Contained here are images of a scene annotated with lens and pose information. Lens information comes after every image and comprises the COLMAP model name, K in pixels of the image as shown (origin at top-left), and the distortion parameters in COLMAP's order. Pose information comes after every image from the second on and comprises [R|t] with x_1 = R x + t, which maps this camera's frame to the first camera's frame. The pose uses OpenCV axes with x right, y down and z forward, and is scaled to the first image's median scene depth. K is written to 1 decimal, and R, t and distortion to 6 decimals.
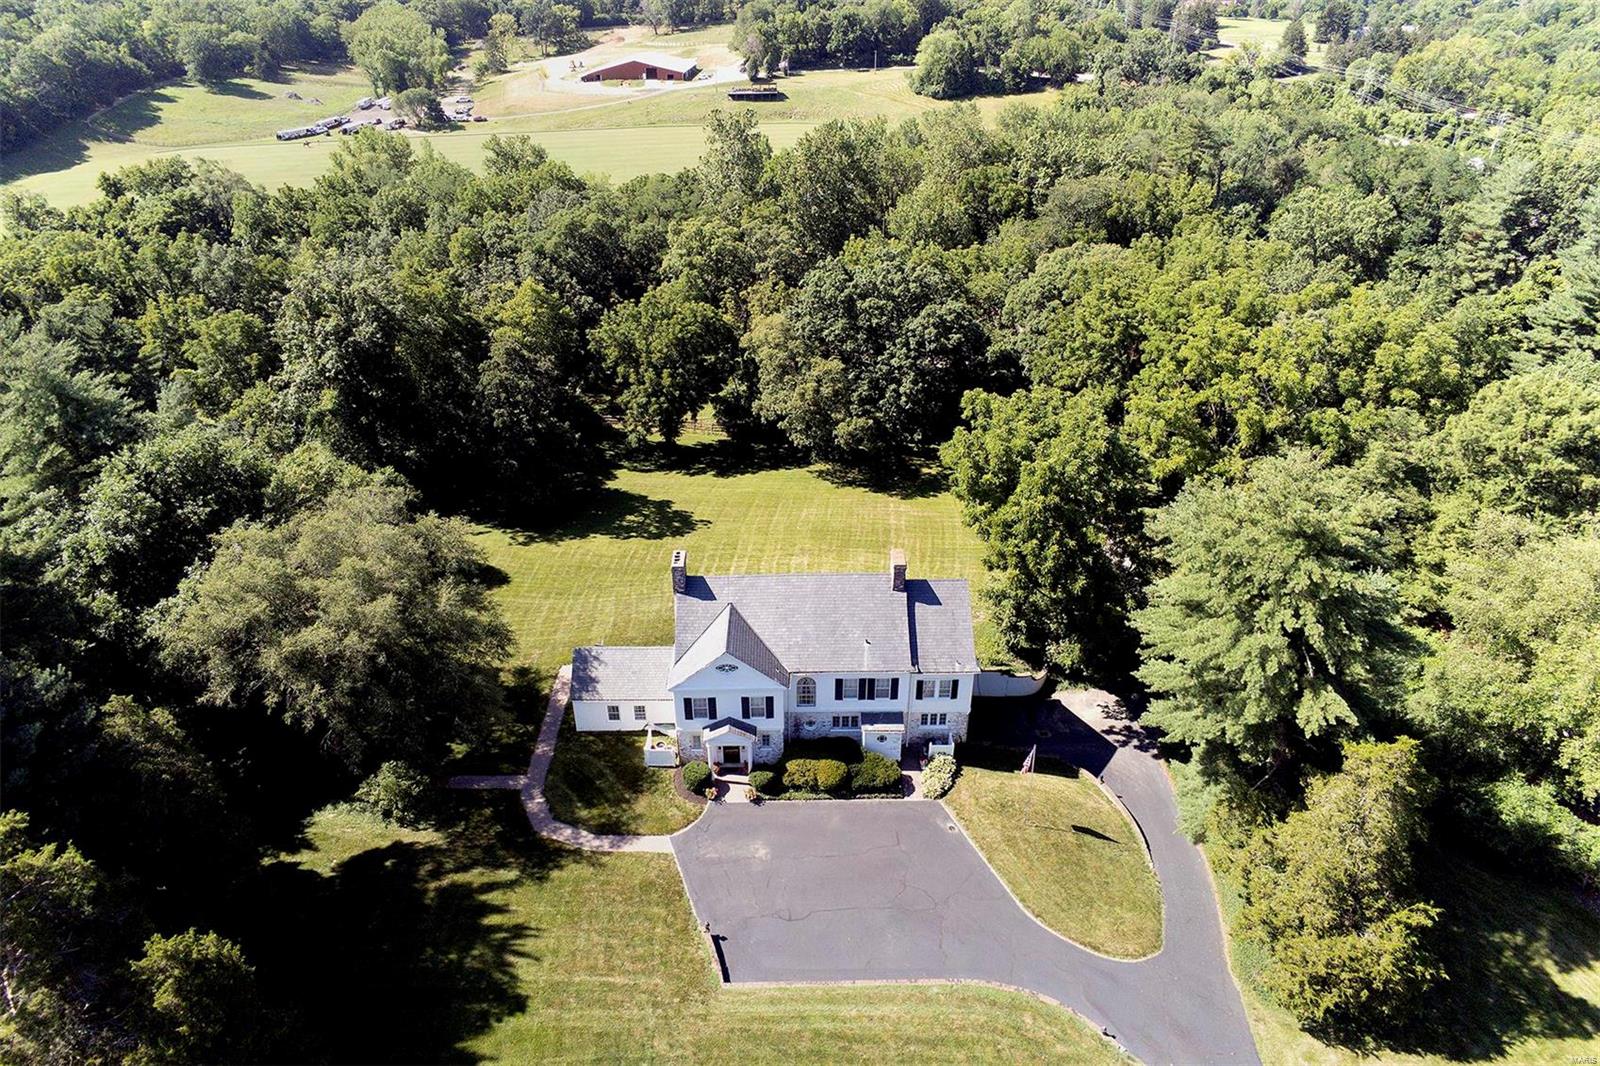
lens RADIAL K [[1013.0, 0, 788.8], [0, 1013.0, 506.3], [0, 0, 1]] dist [-0.038899, 0.000854]
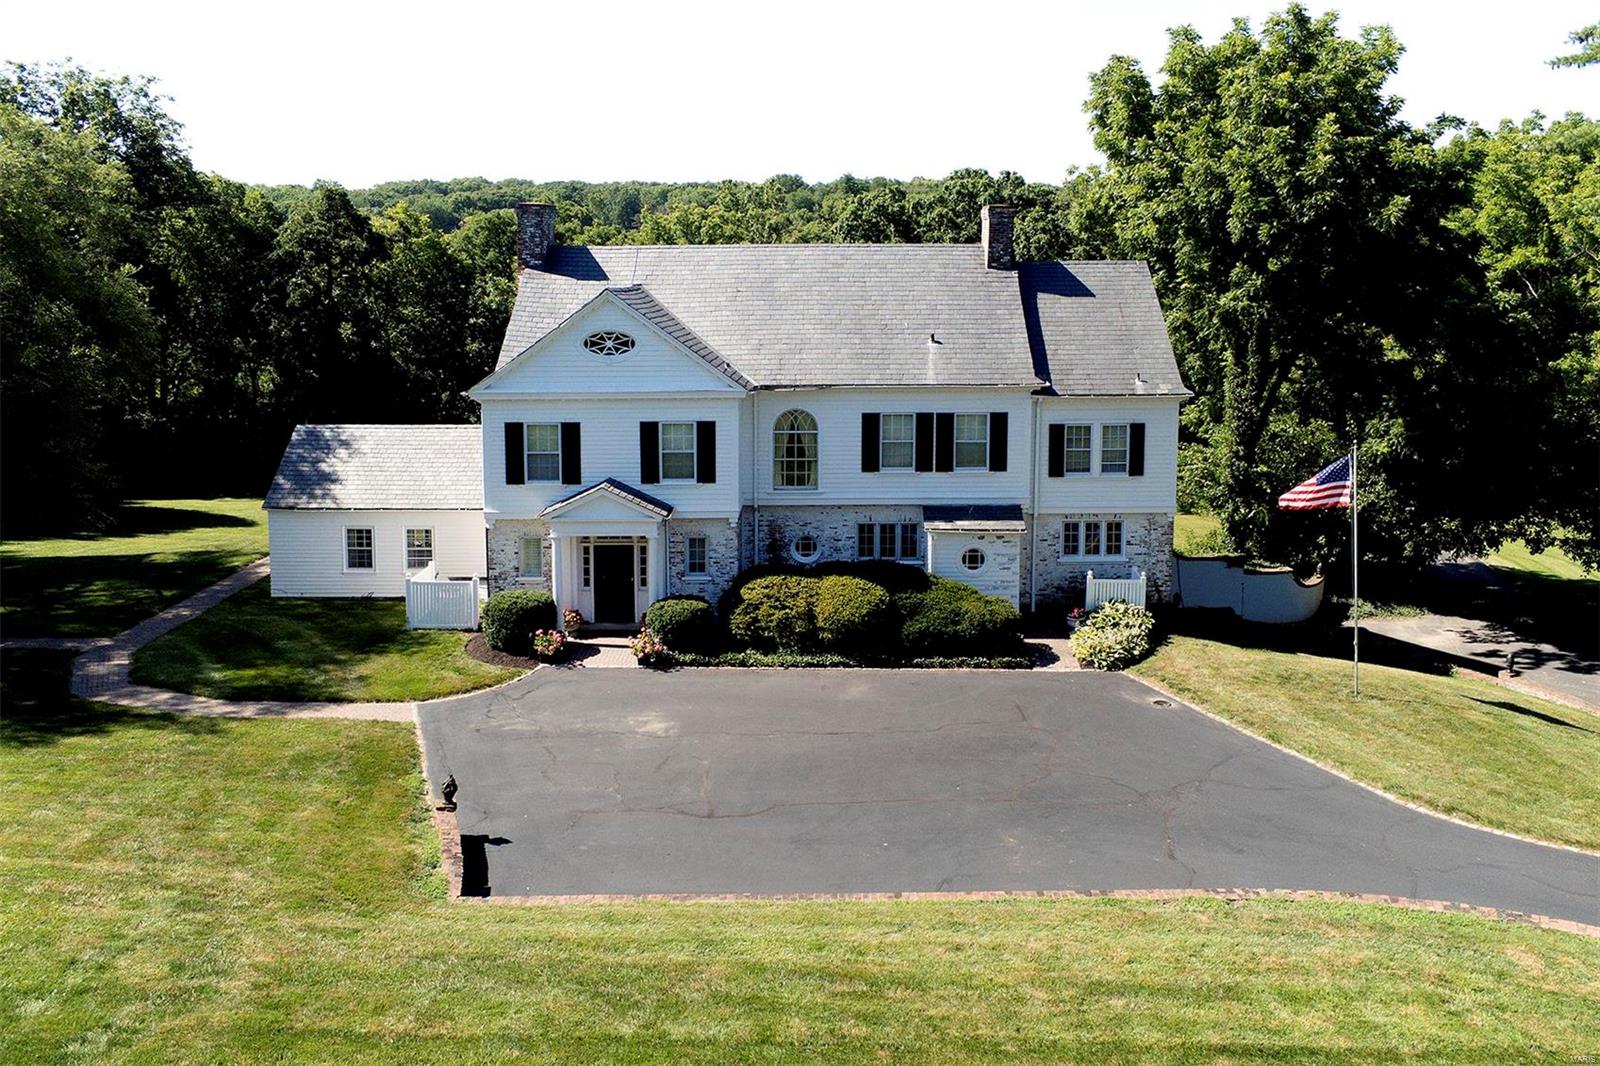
lens RADIAL K [[1304.6, 0, 853.7], [0, 1304.6, 532.6], [0, 0, 1]] dist [-0.011883, -0.000119]
pose [[0.999969, 0.007862, 0.001078, 0.031810], [-0.006870, 0.925627, -0.378376, 0.325203], [-0.003972, 0.378356, 0.925652, 0.375972]]
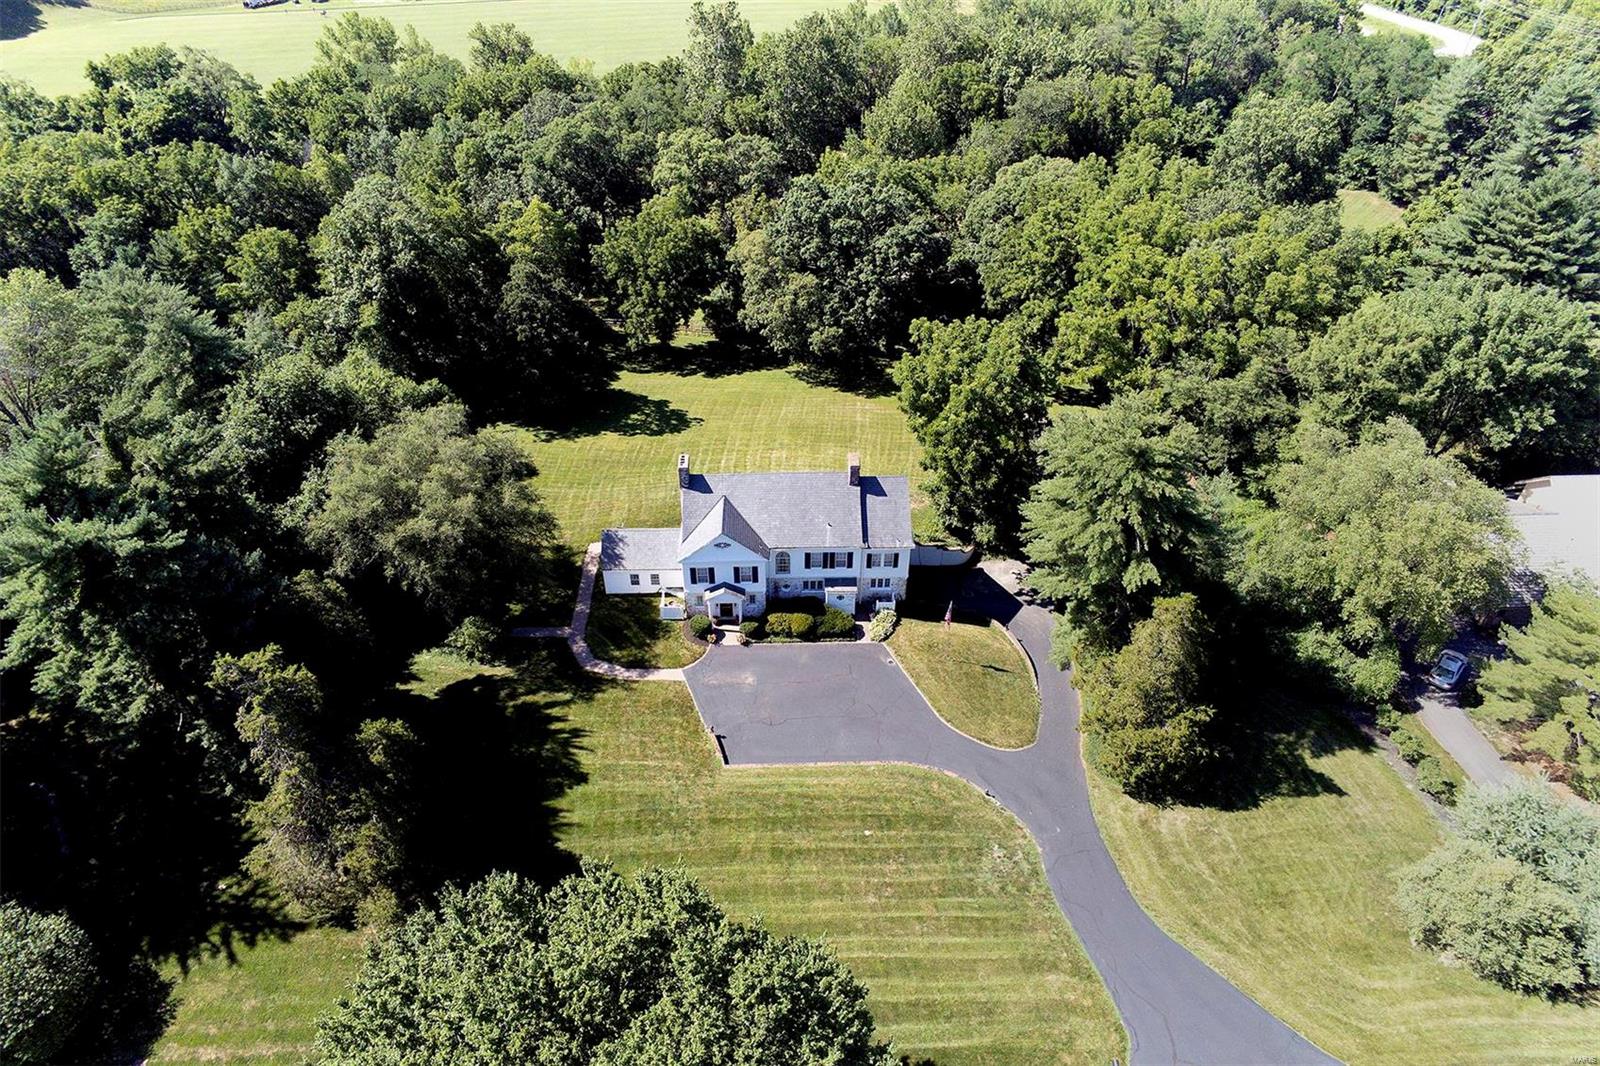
lens RADIAL K [[1094.0, 0, 800.0], [0, 1094.0, 533.0], [0, 0, 1]] dist [-0.052258, 0.001114]
pose [[0.999709, -0.004223, 0.023760, 0.004436], [0.000479, 0.987844, 0.155447, -0.057295], [-0.024127, -0.155390, 0.987558, -0.301170]]
